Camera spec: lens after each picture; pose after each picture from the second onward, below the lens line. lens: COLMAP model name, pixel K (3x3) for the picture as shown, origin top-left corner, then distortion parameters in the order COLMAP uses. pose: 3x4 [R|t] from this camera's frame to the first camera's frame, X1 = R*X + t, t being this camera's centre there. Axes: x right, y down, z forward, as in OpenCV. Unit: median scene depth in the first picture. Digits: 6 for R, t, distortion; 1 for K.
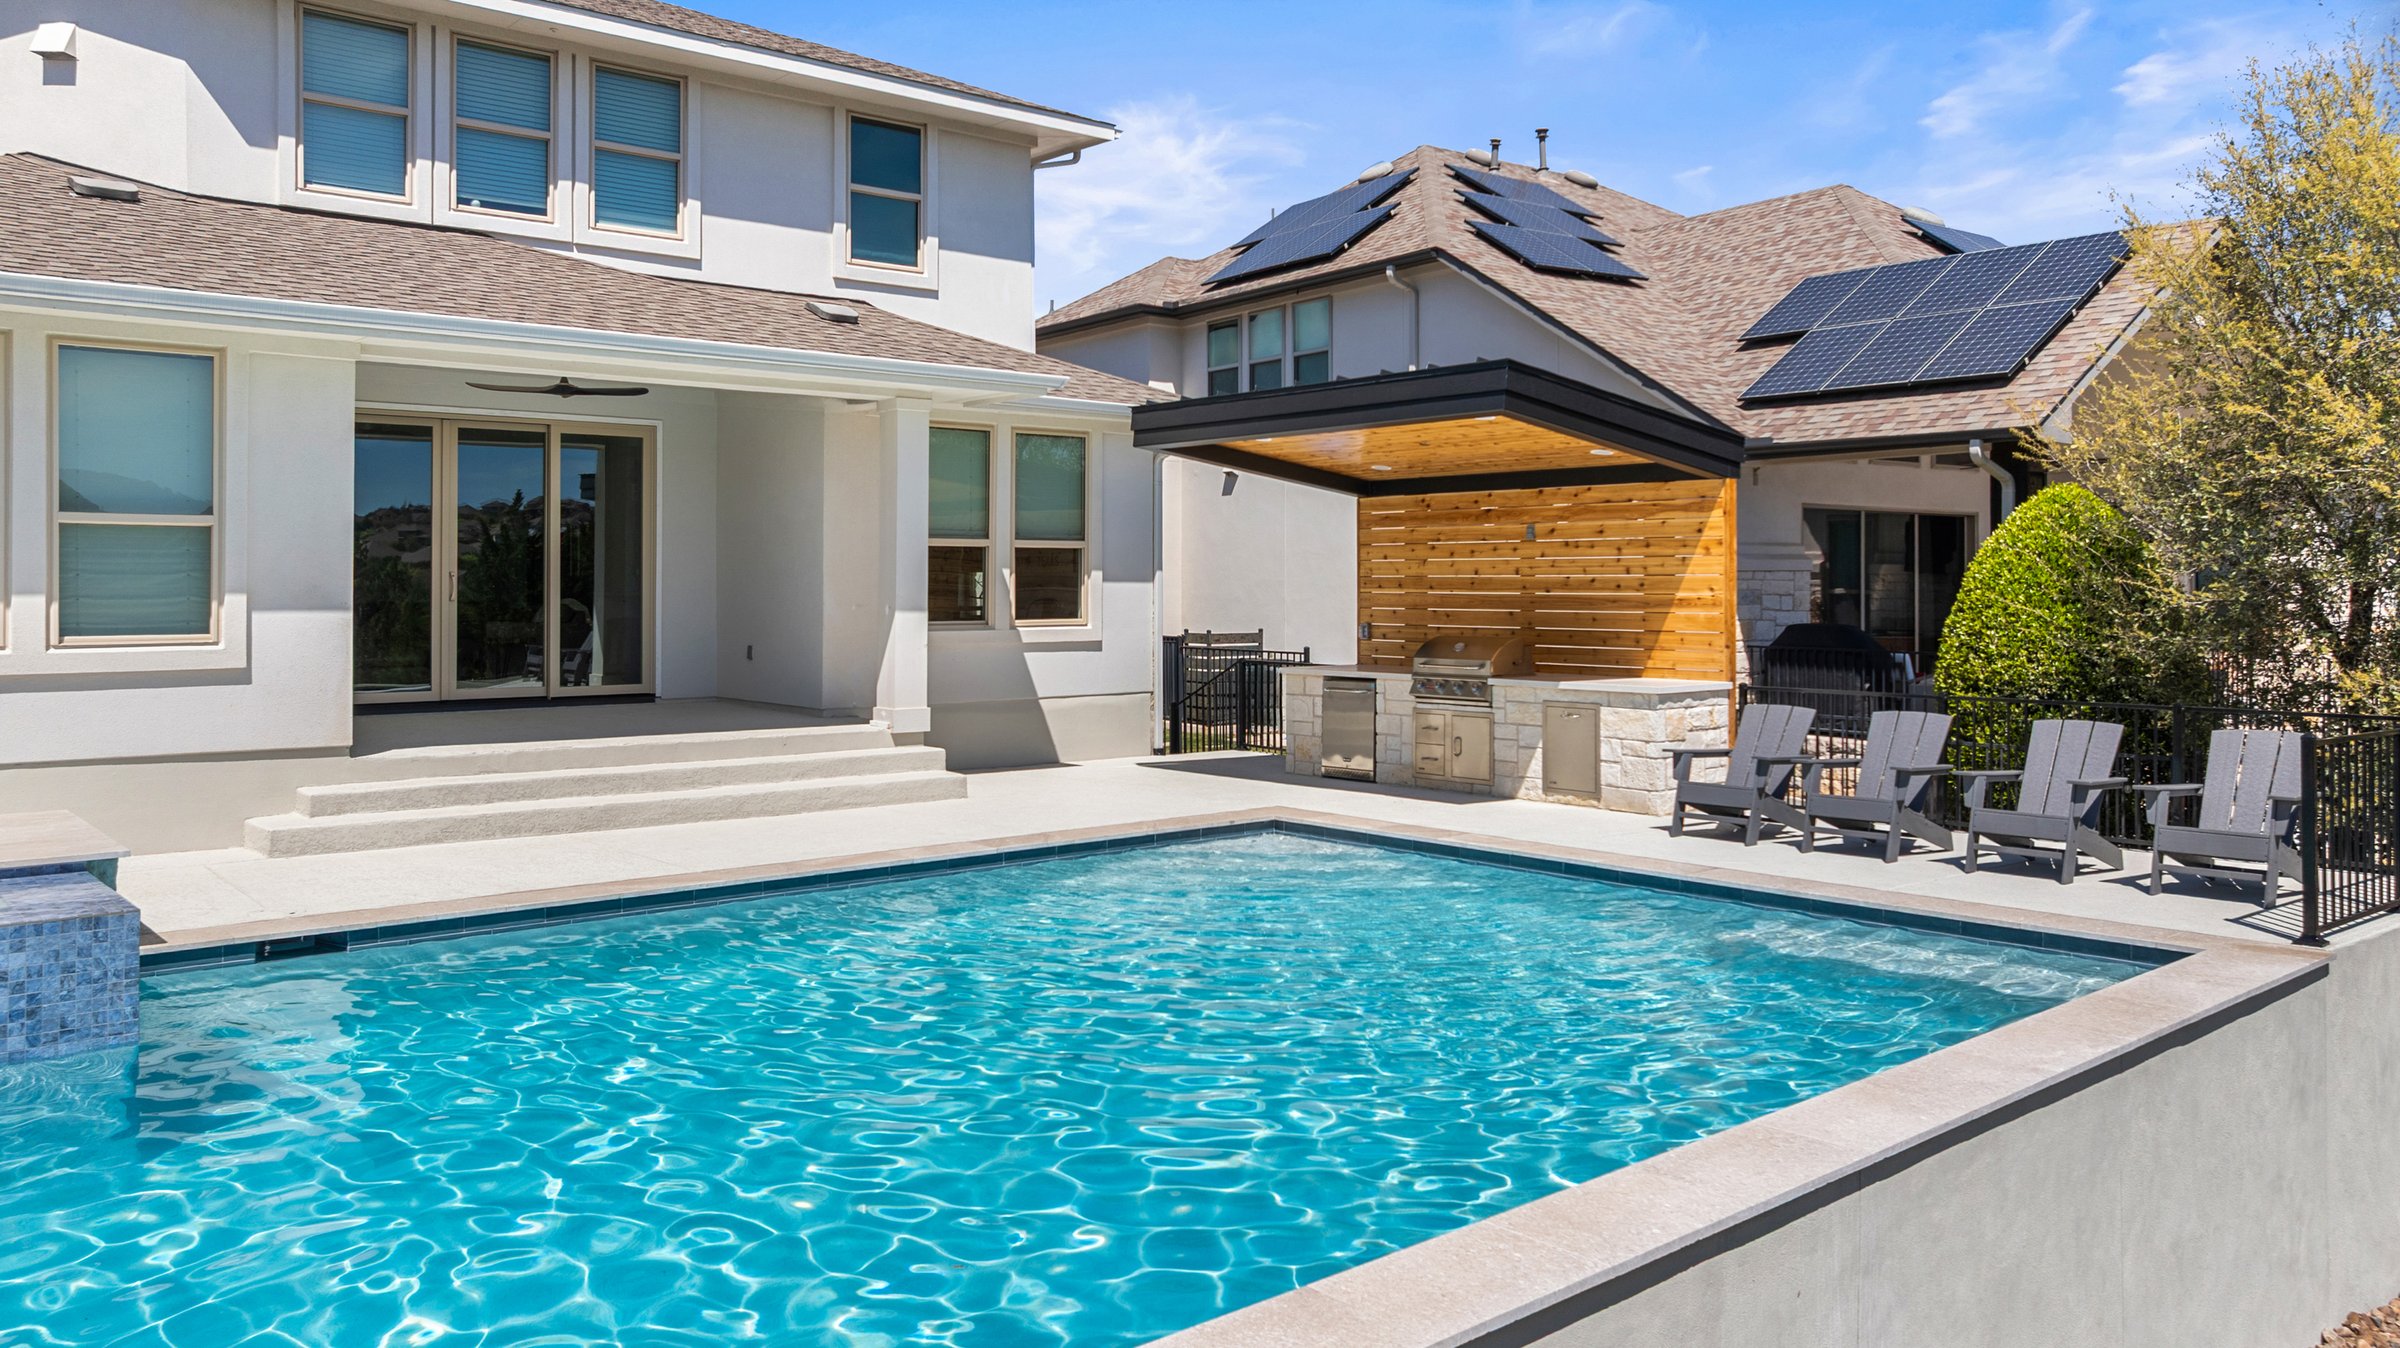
lens RADIAL K [[1728.9, 0, 1203.9], [0, 1728.9, 590.0], [0, 0, 1]] dist [0.000801, 0.007235]
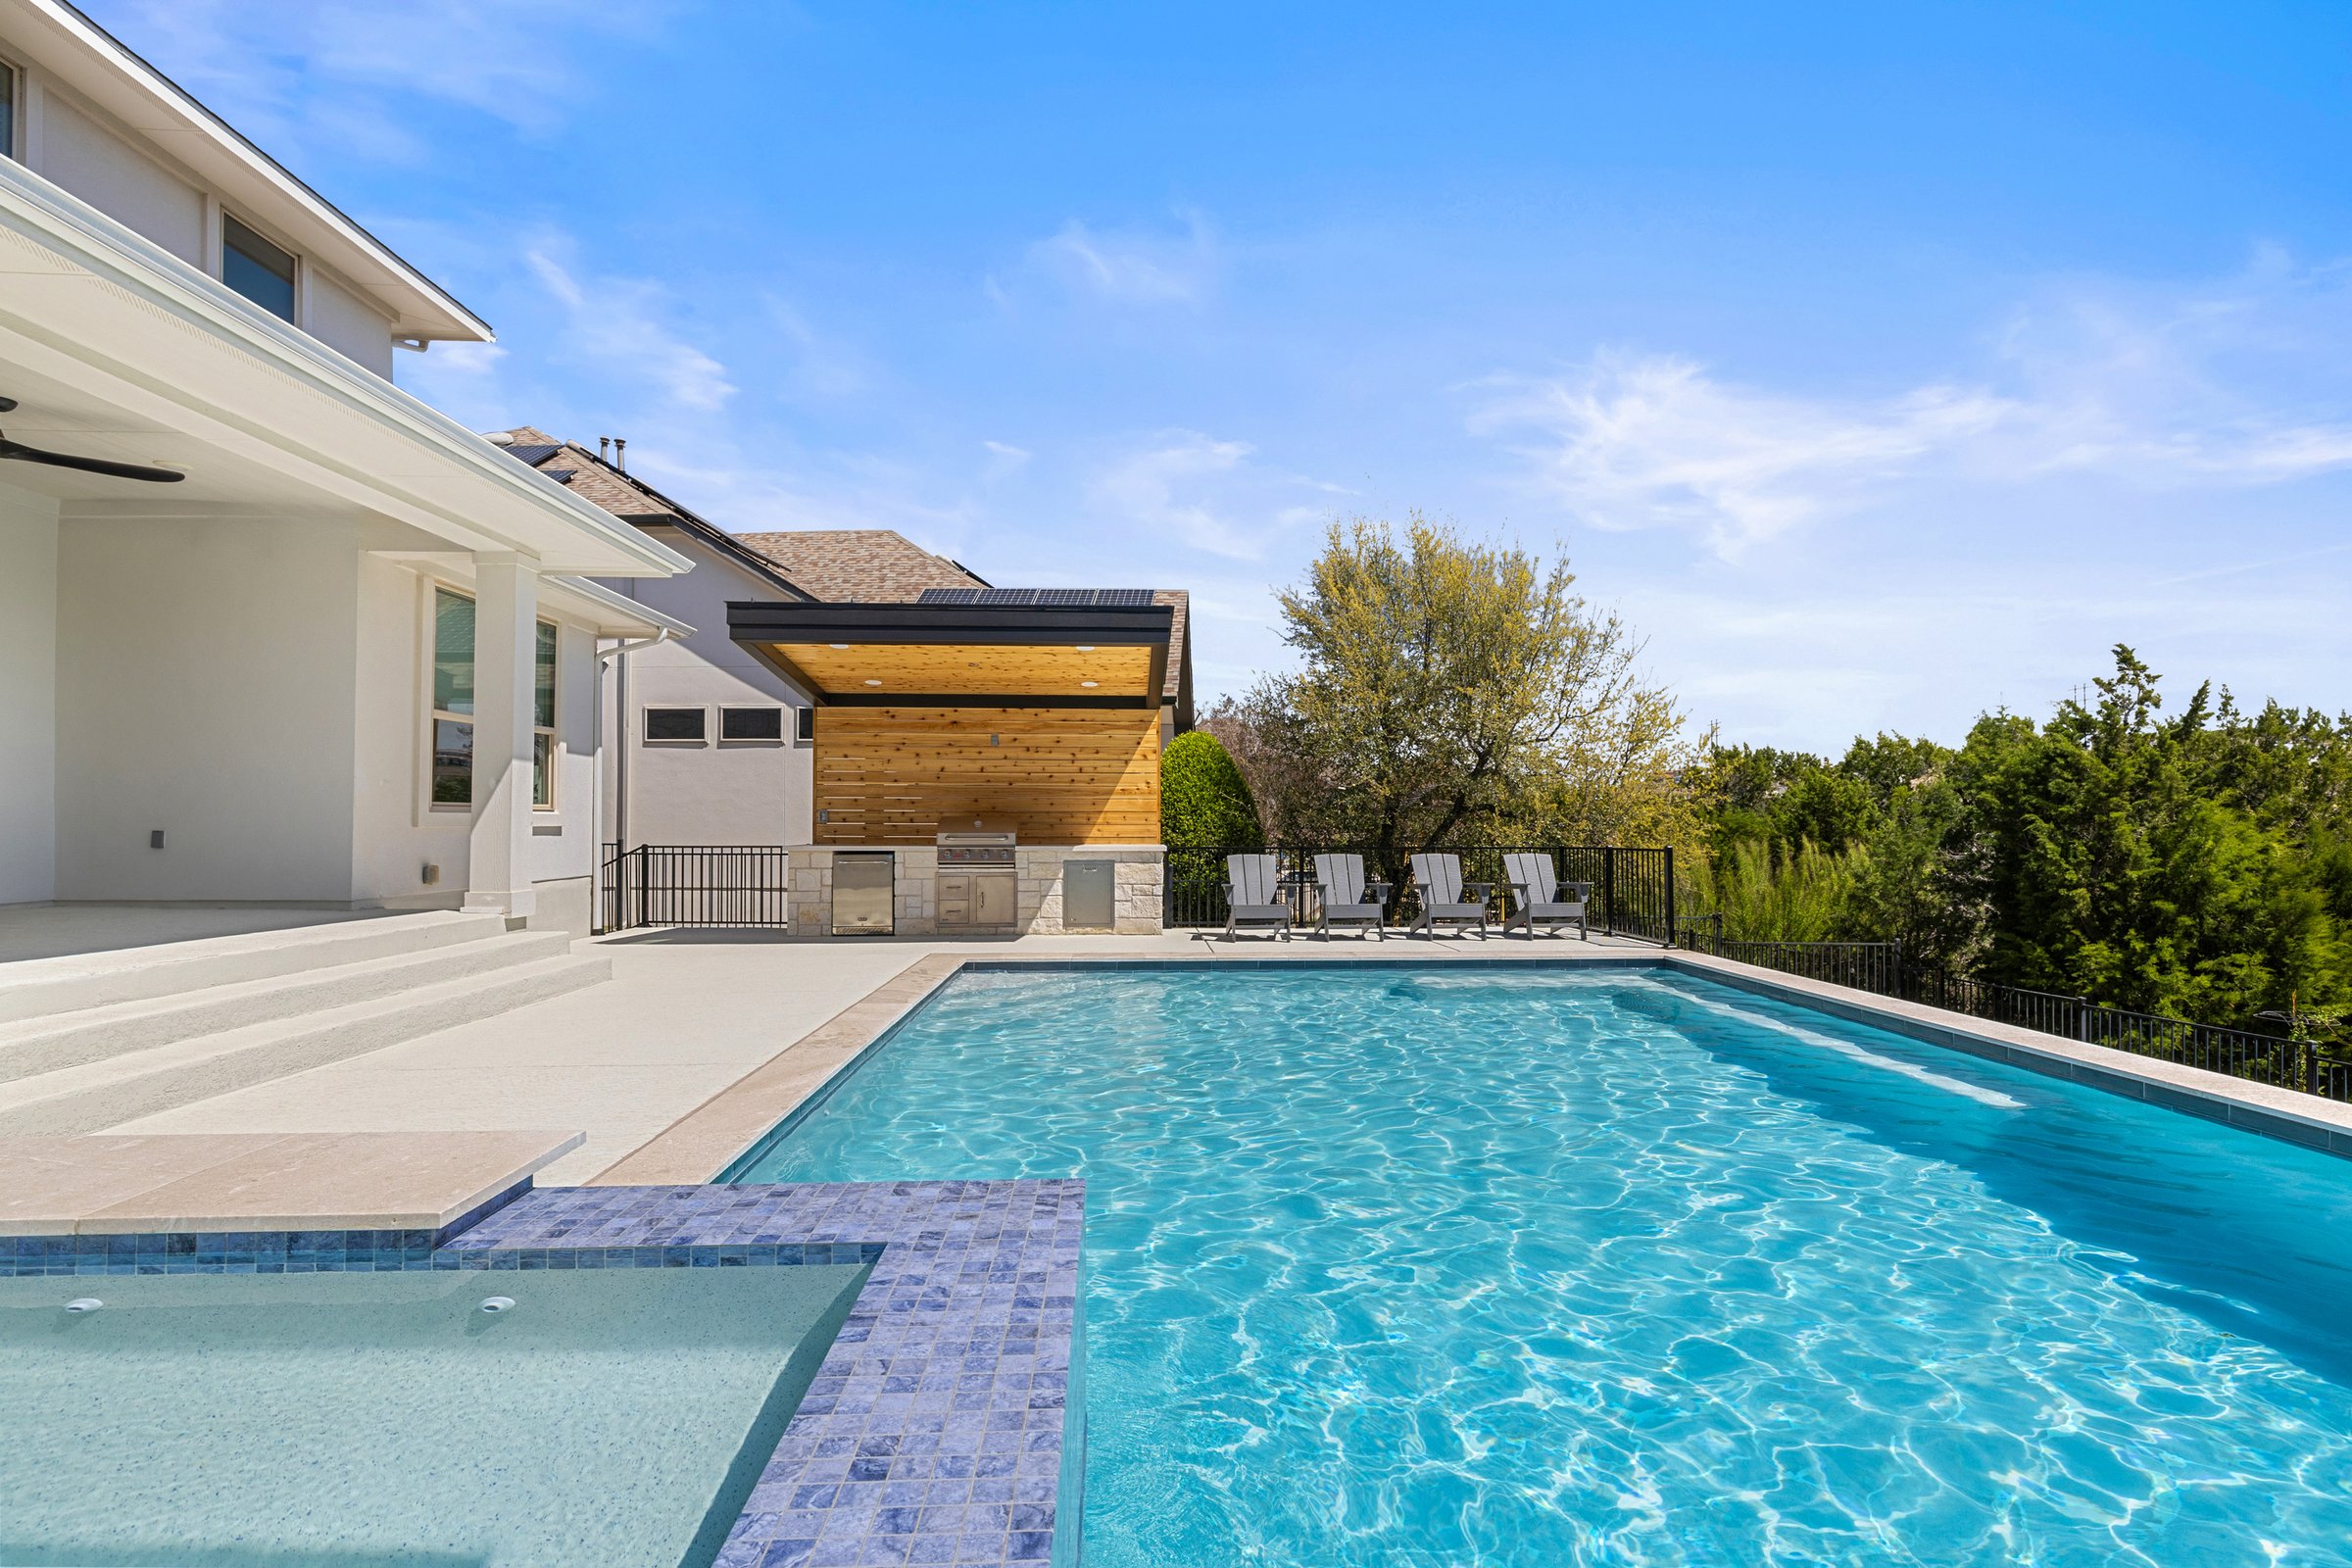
lens RADIAL K [[1127.1, 0, 1182.6], [0, 1127.1, 810.4], [0, 0, 1]] dist [-0.002453, -0.000531]
pose [[0.615025, 0.009213, 0.788454, -0.435531], [-0.001228, 0.999942, -0.010727, 0.032178], [-0.788507, 0.005629, 0.615001, 0.361372]]
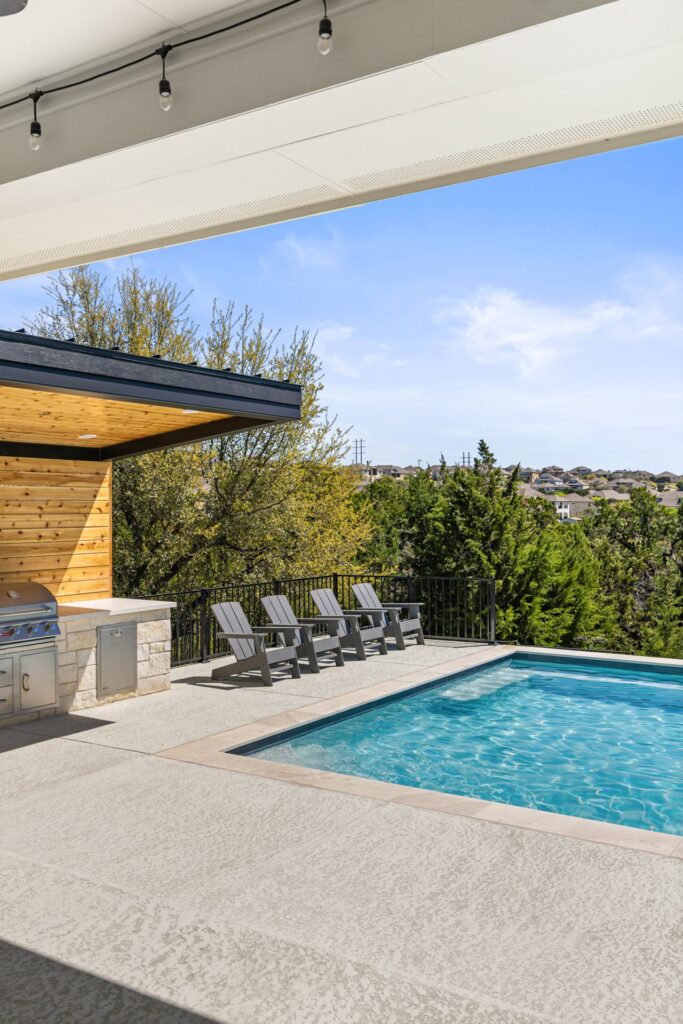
lens RADIAL K [[935.2, 0, 341.5], [0, 935.2, 512.0], [0, 0, 1]] dist [0.003699, 0.000669]
pose [[-0.275999, -0.004329, 0.961148, -0.503562], [0.004245, 0.999975, 0.005723, -0.023915], [-0.961149, 0.005659, -0.275973, 0.979792]]
